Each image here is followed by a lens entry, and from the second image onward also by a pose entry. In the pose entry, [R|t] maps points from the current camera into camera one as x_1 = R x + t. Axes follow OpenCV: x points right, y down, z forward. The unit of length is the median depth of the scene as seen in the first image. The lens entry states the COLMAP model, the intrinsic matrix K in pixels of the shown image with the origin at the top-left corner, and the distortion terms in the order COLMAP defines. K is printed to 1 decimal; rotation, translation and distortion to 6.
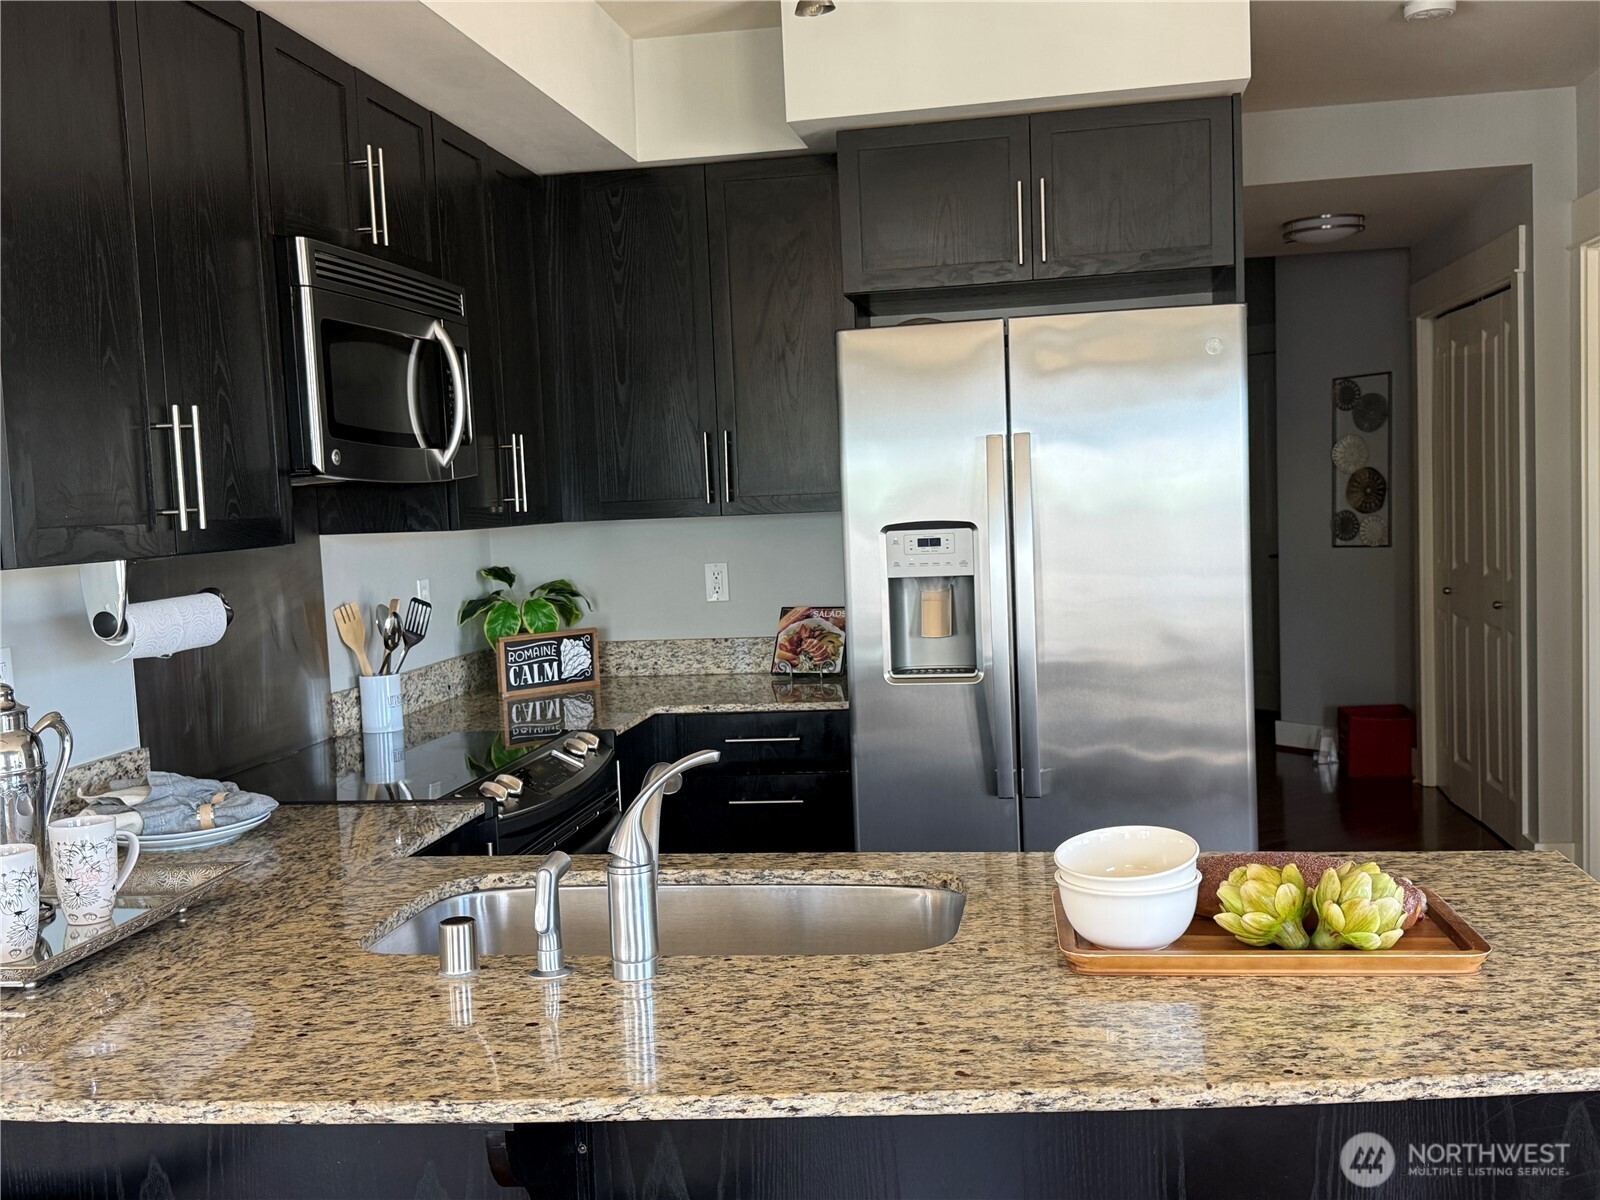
lens RADIAL K [[1576.8, 0, 793.8], [0, 1576.8, 618.6], [0, 0, 1]] dist [0.178781, -0.407873]
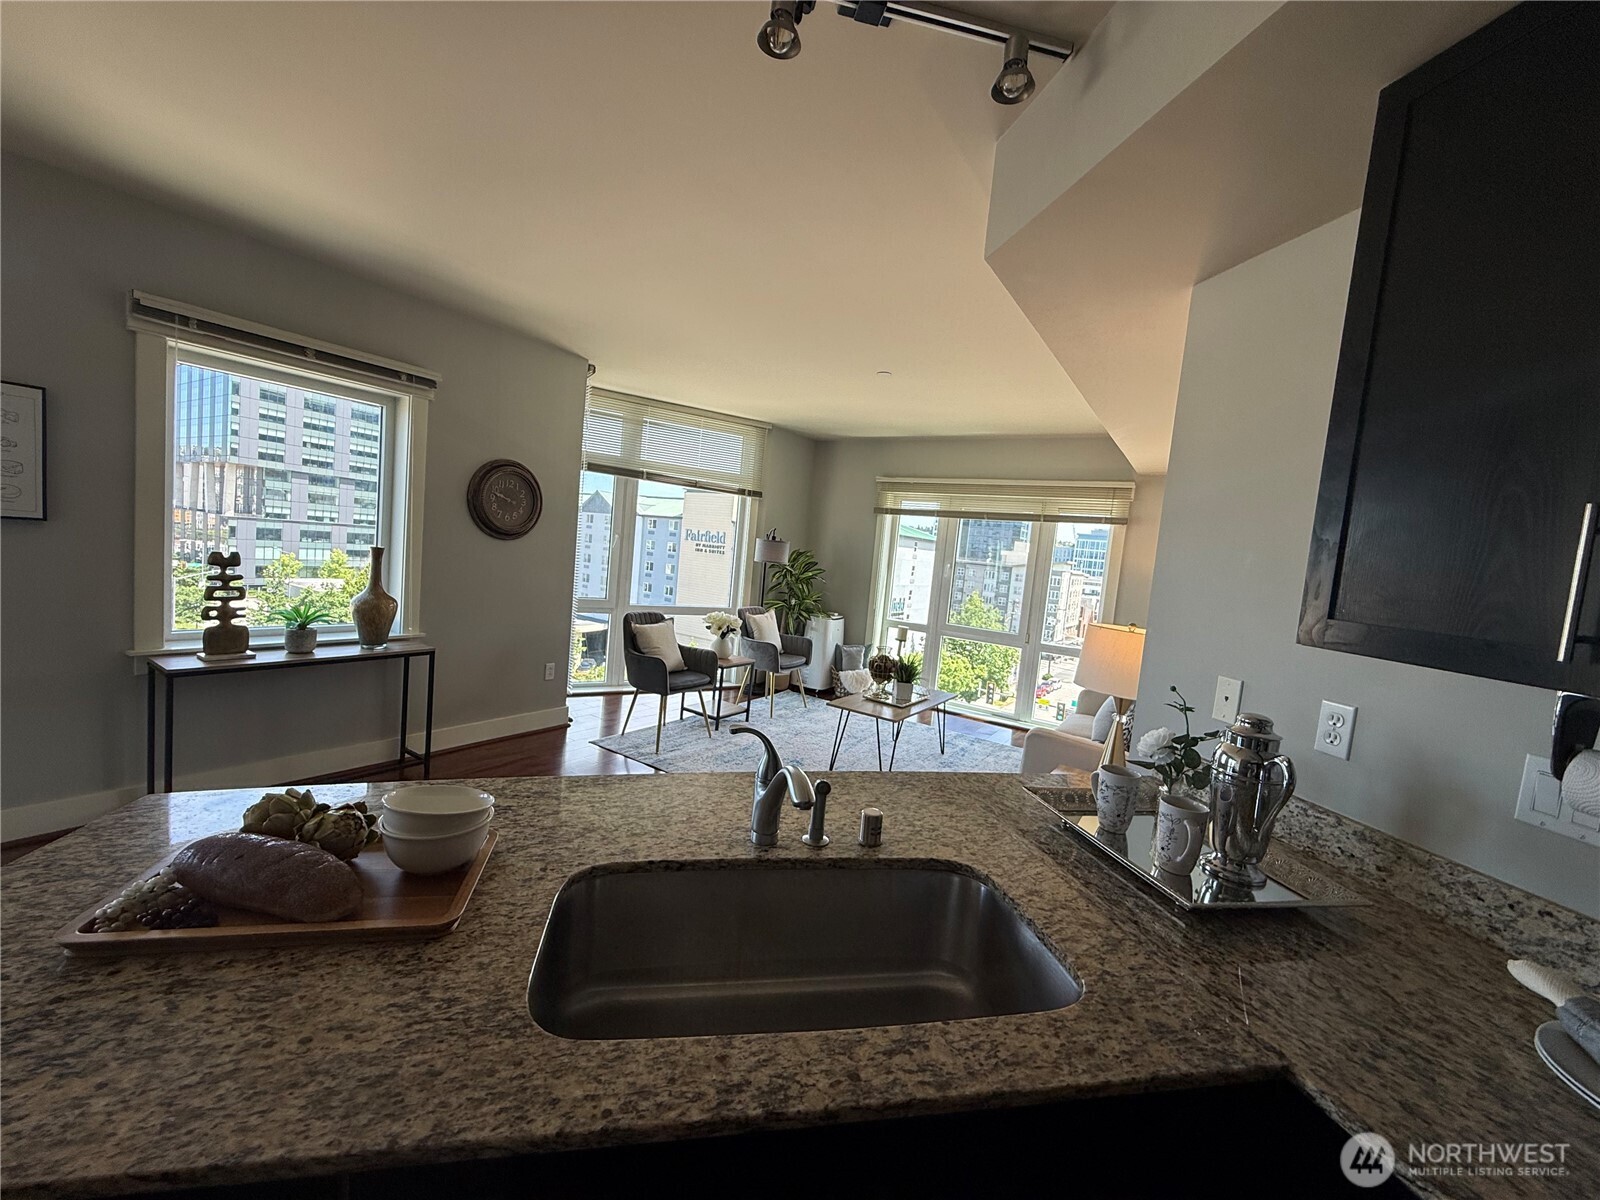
lens RADIAL K [[636.8, 0, 798.4], [0, 636.8, 597.1], [0, 0, 1]] dist [-0.000229, 0.000013]
pose [[-0.933296, -0.012042, -0.358907, 0.065528], [-0.077954, 0.982399, 0.169751, -0.086576], [0.350546, 0.186406, -0.917808, 0.905587]]
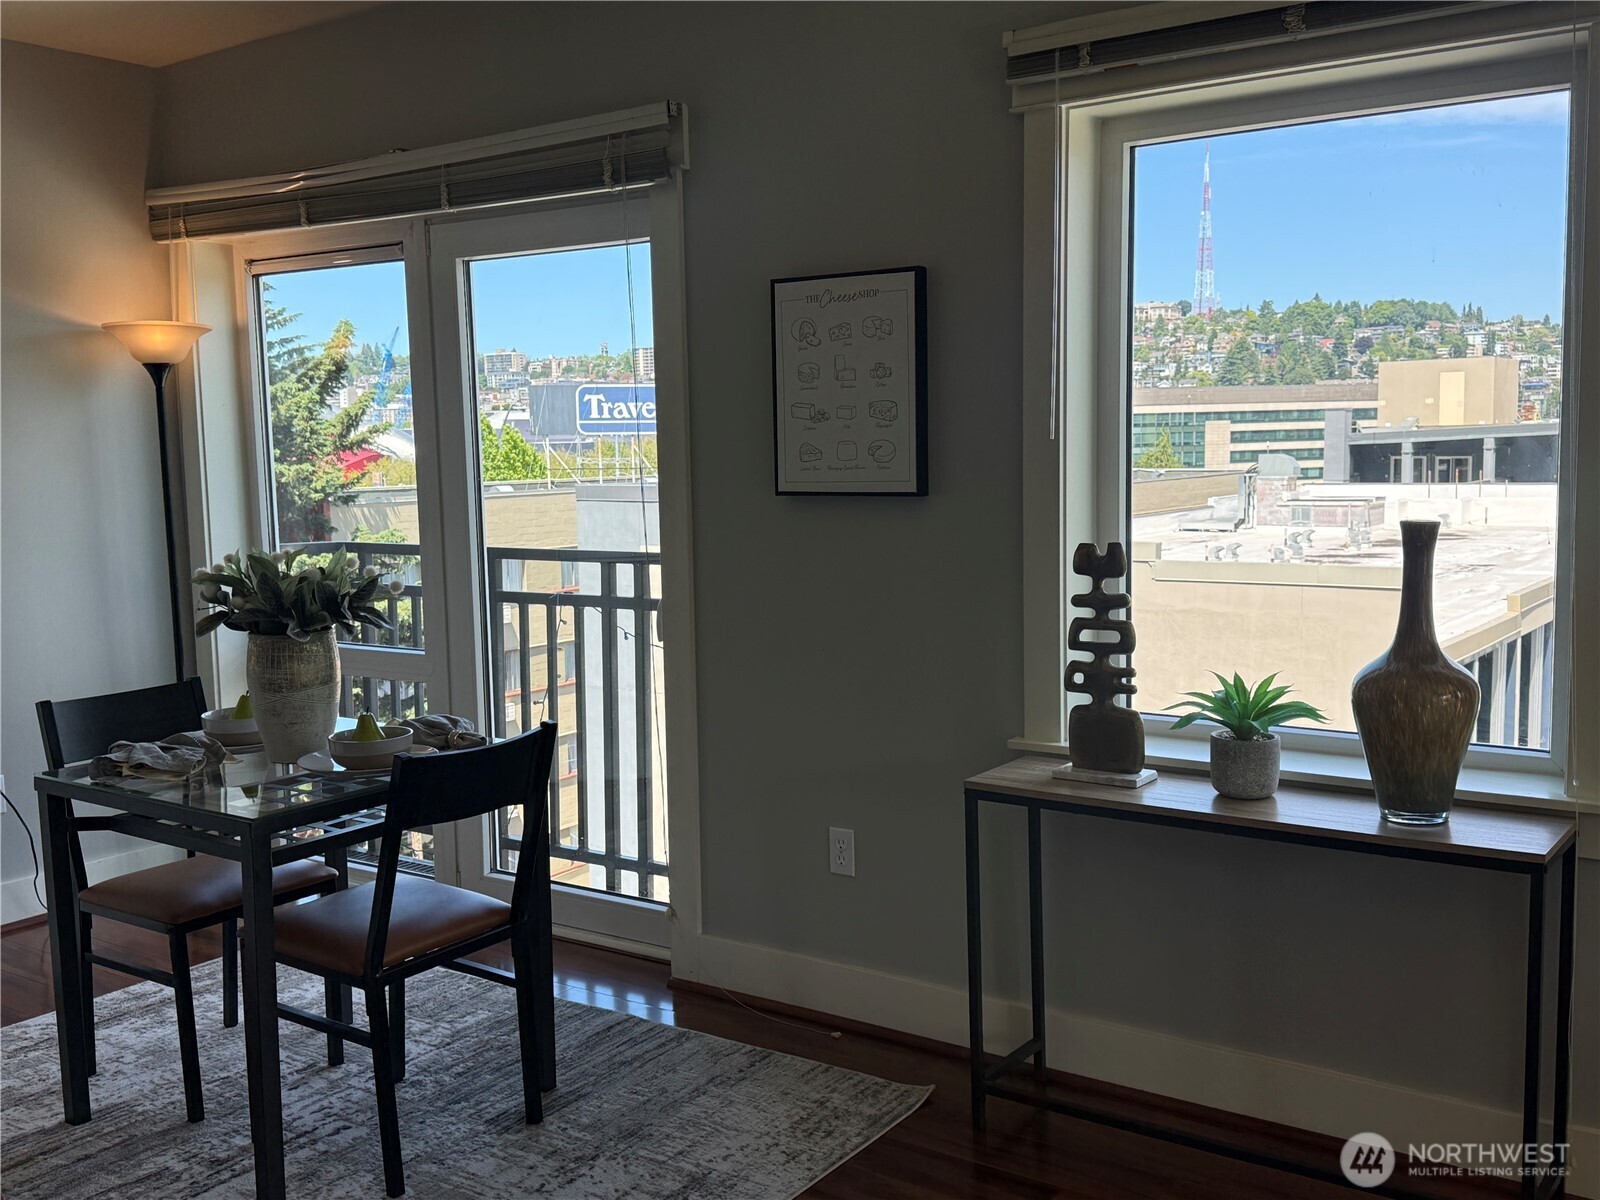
lens RADIAL K [[1576.8, 0, 793.8], [0, 1576.8, 618.6], [0, 0, 1]] dist [0.178781, -0.407873]
pose [[-0.328584, -0.053280, 0.942971, -0.397216], [0.111050, 0.989303, 0.094594, -0.003130], [-0.937923, 0.135799, -0.319153, 0.293392]]
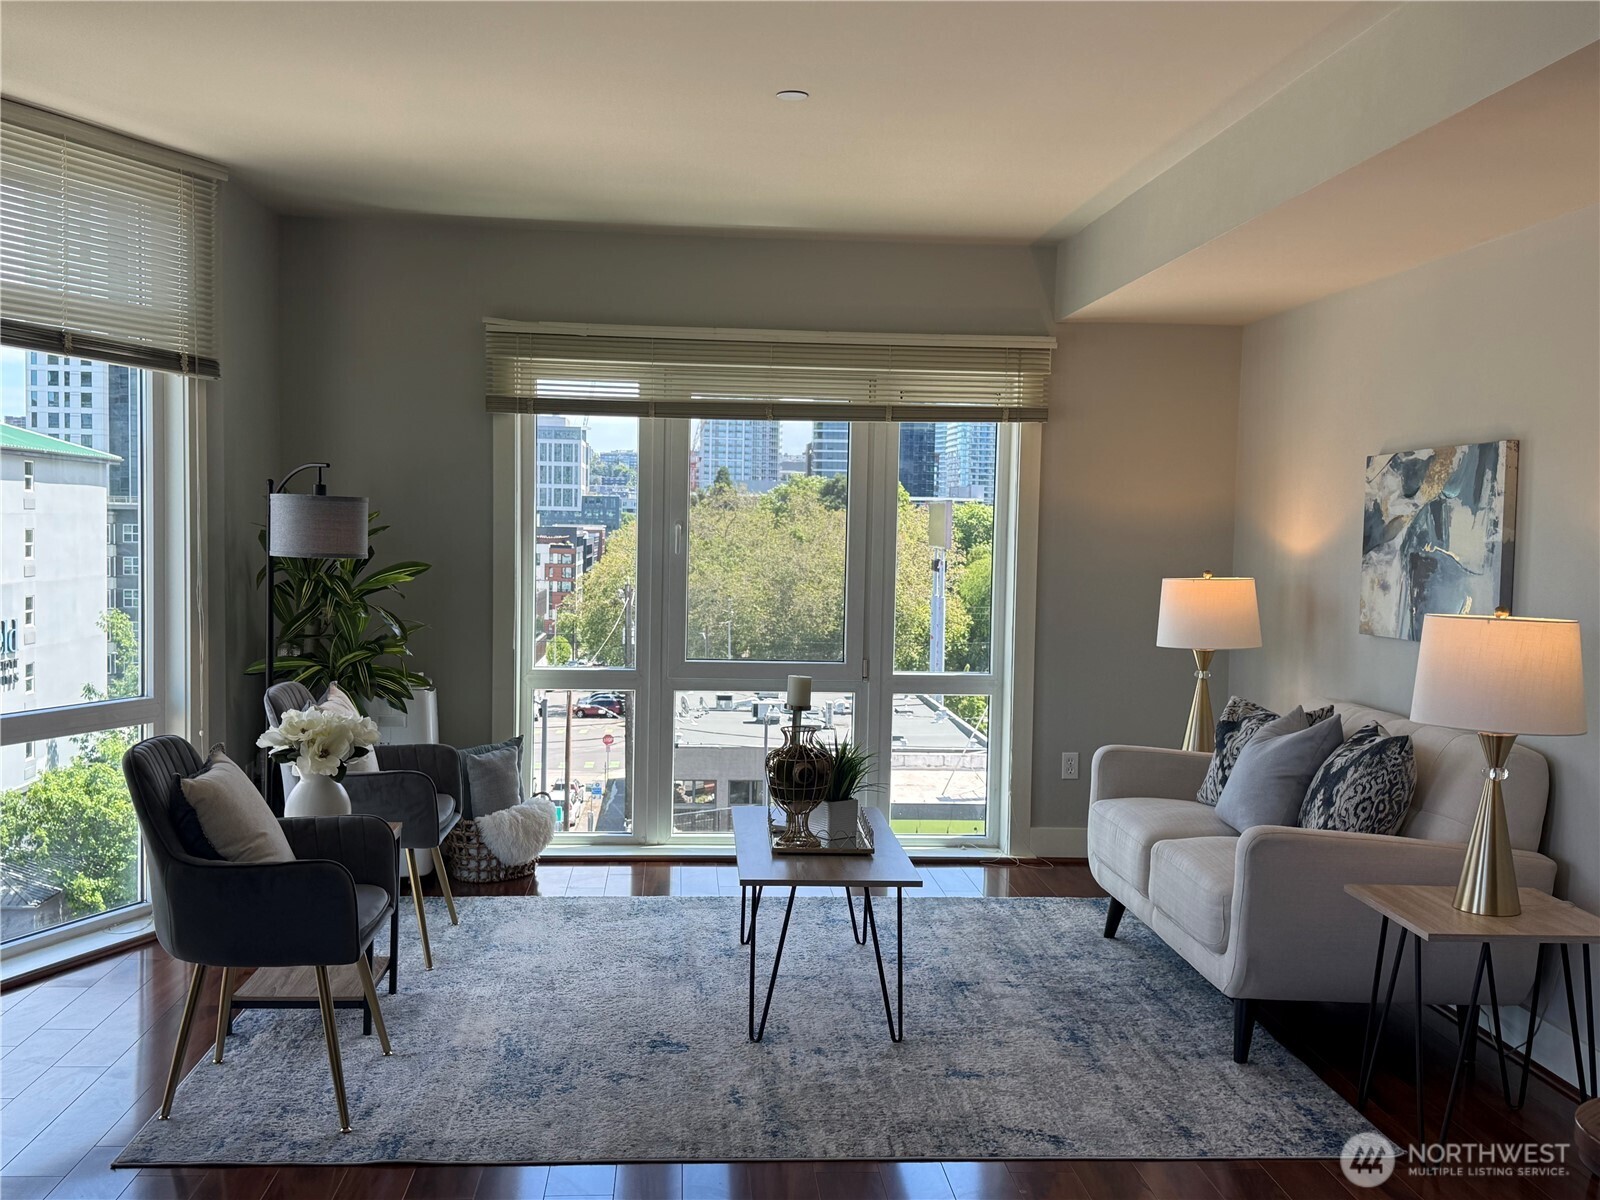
lens RADIAL K [[1576.8, 0, 793.8], [0, 1576.8, 618.6], [0, 0, 1]] dist [0.178781, -0.407873]
pose [[-0.517360, 0.087331, -0.851300, 0.669979], [-0.065075, 0.987884, 0.140891, -0.072367], [0.853290, 0.128290, -0.505408, 0.454008]]
